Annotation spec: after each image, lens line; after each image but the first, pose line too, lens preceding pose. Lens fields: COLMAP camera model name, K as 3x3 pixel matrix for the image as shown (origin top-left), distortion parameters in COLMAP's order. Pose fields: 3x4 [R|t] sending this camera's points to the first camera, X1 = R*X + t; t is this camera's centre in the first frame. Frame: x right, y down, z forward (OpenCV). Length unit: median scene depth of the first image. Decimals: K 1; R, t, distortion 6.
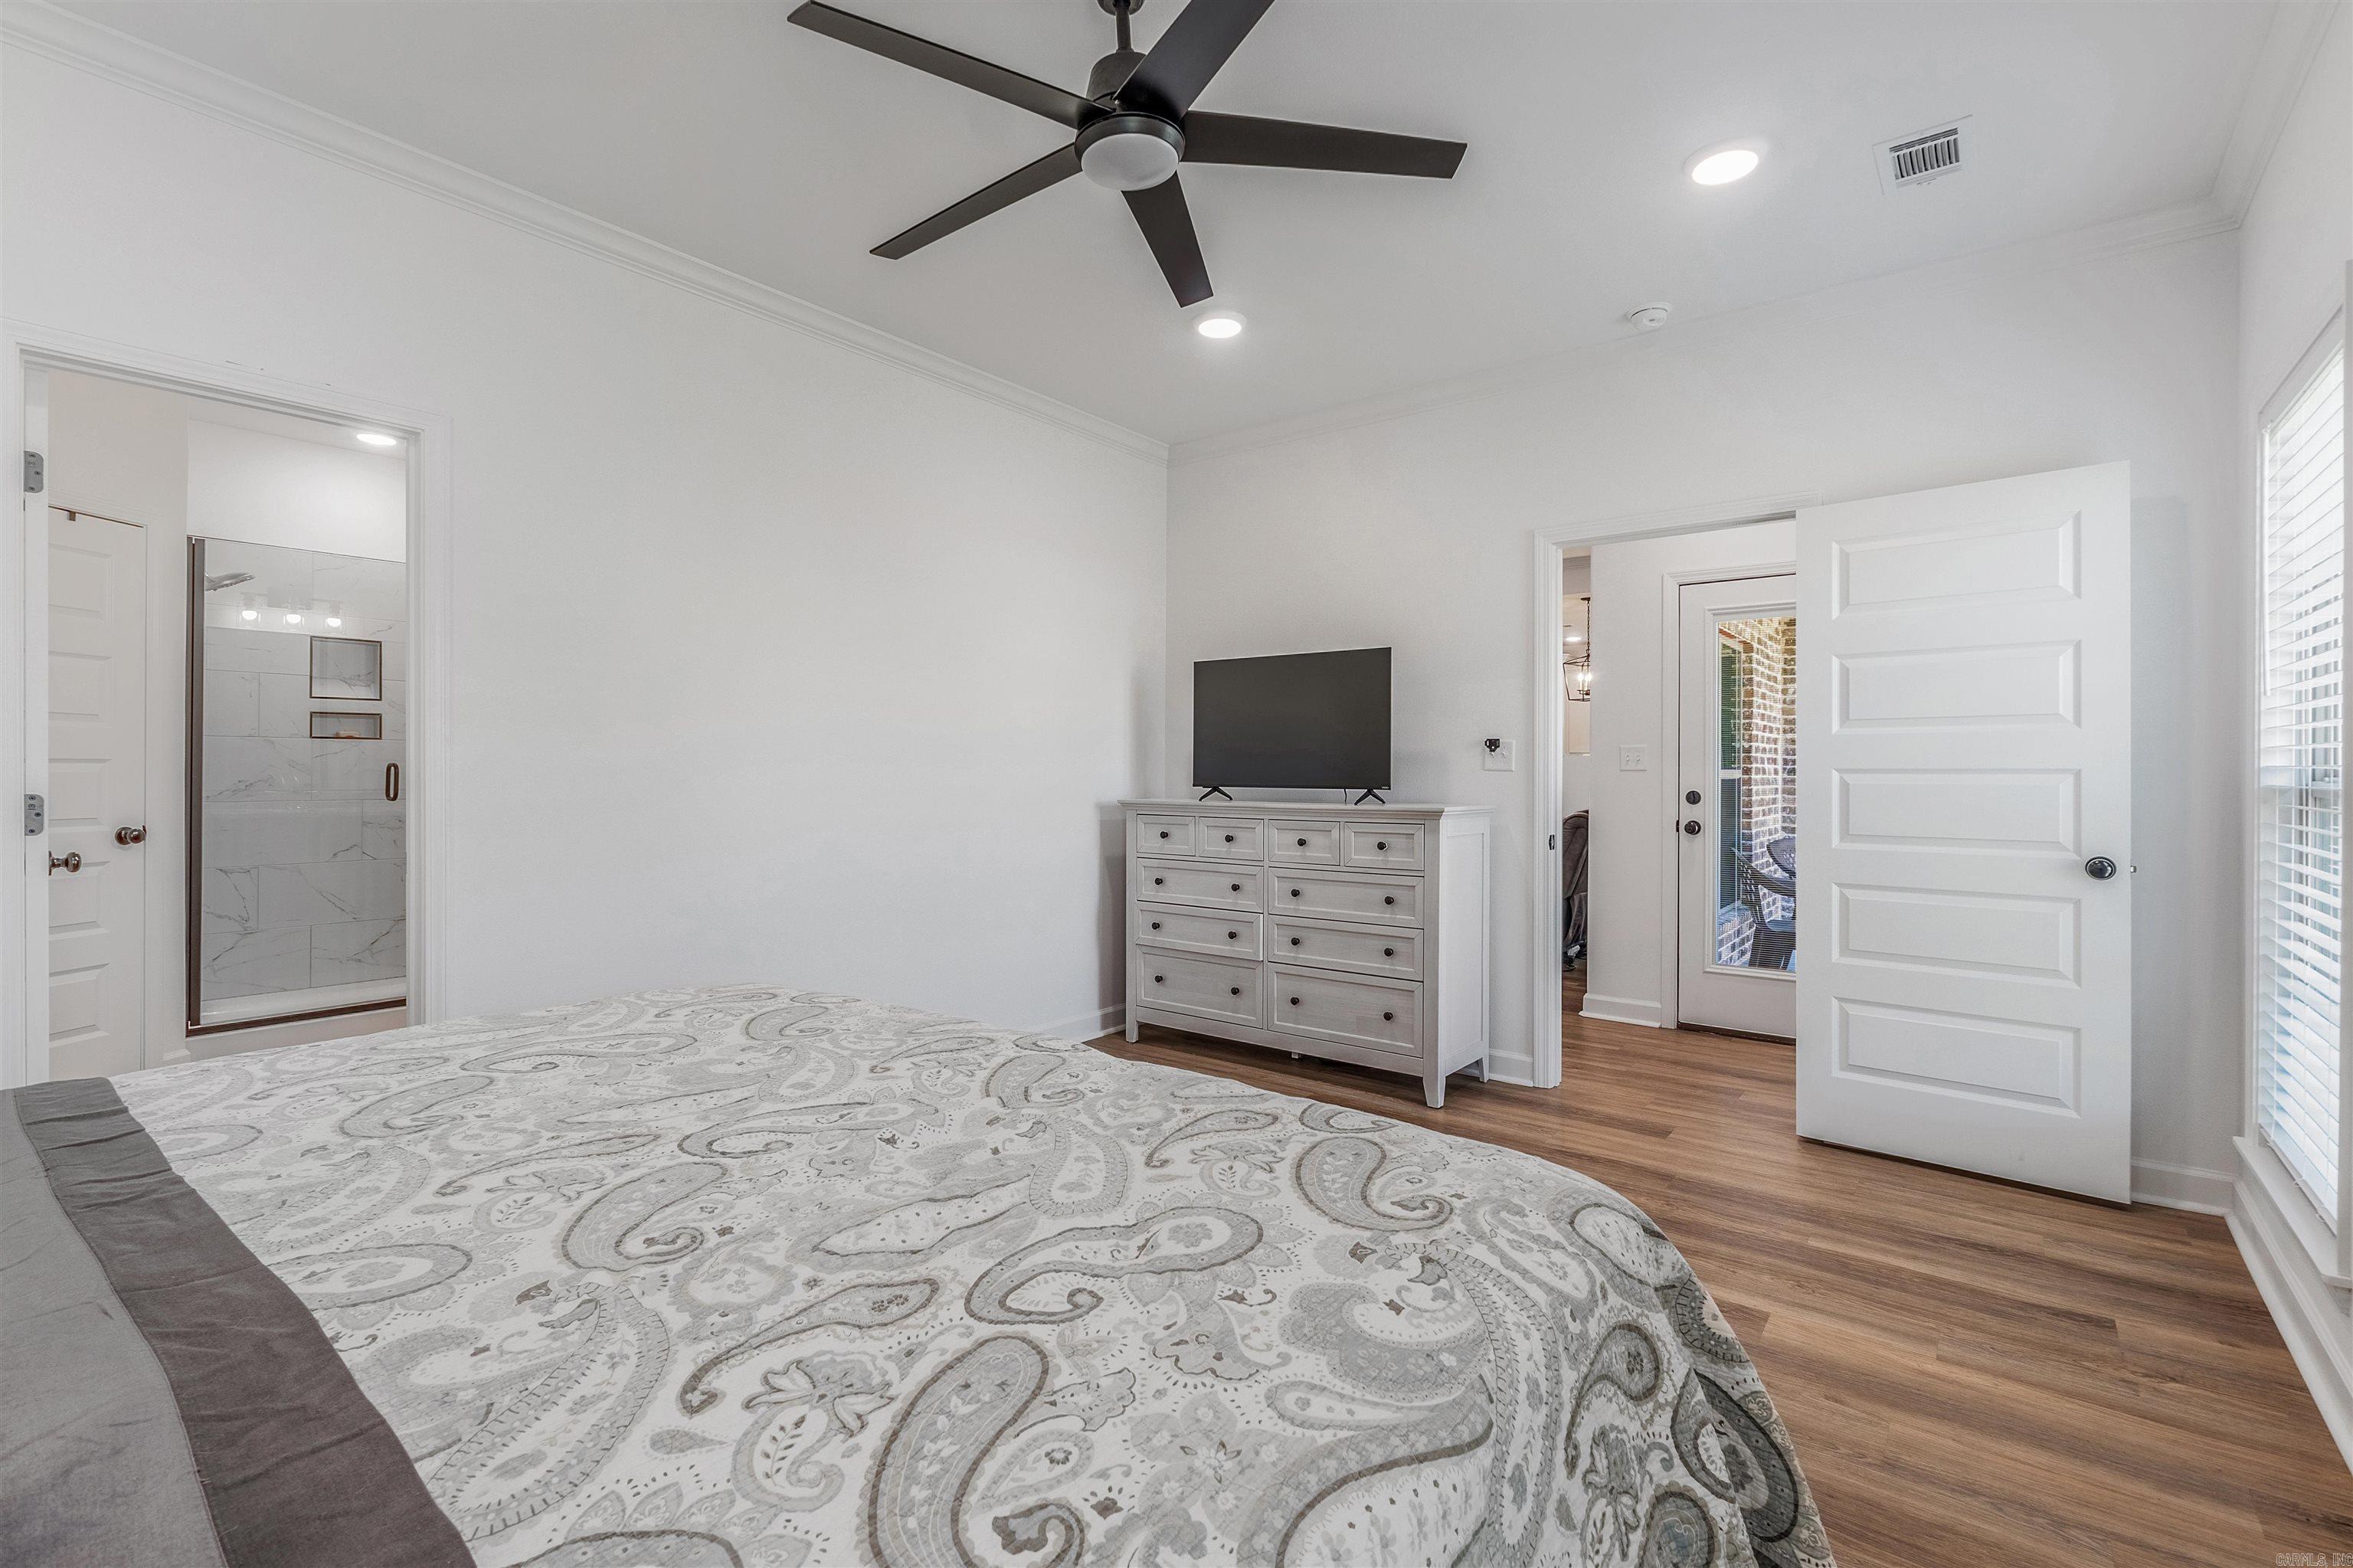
lens RADIAL K [[1030.0, 0, 1181.1], [0, 1030.0, 770.2], [0, 0, 1]] dist [-0.042043, -0.000106]
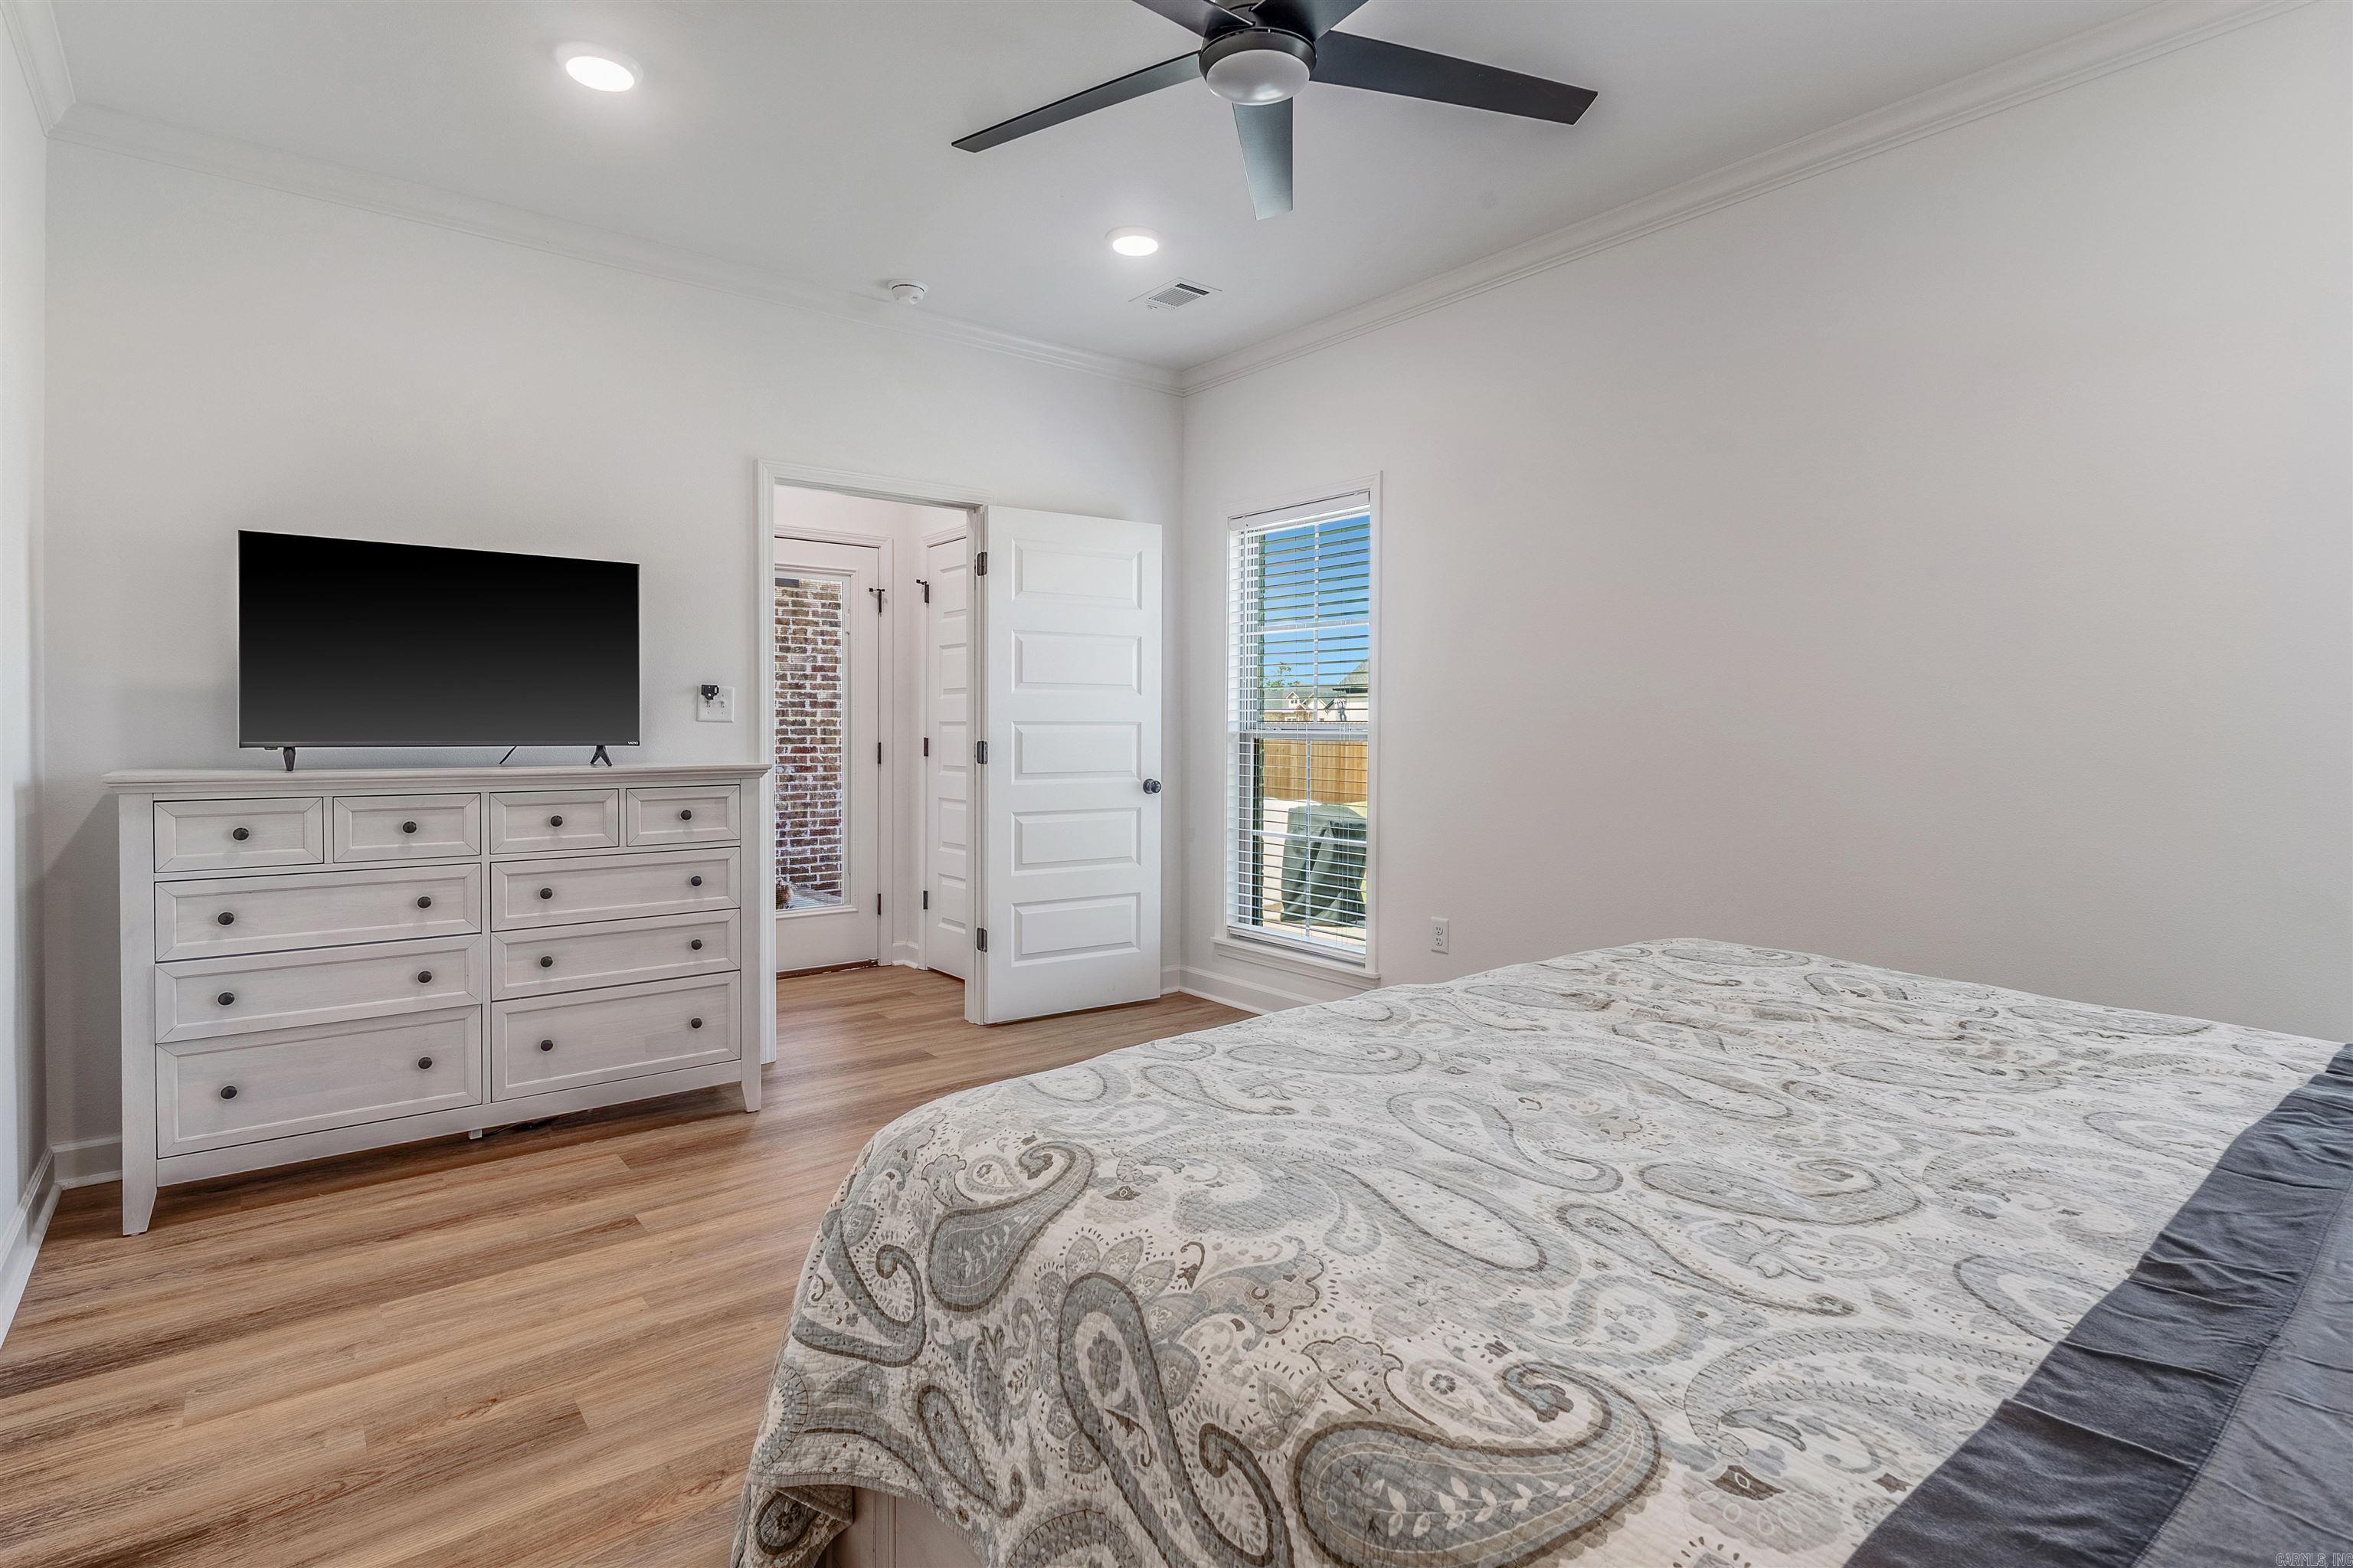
lens RADIAL K [[1119.7, 0, 1138.8], [0, 1119.7, 751.9], [0, 0, 1]] dist [-0.029971, 0.000713]
pose [[0.231654, -0.024038, 0.972501, -0.566790], [-0.004966, 0.999652, 0.025892, -0.000291], [-0.972785, -0.010828, 0.231455, 0.450758]]
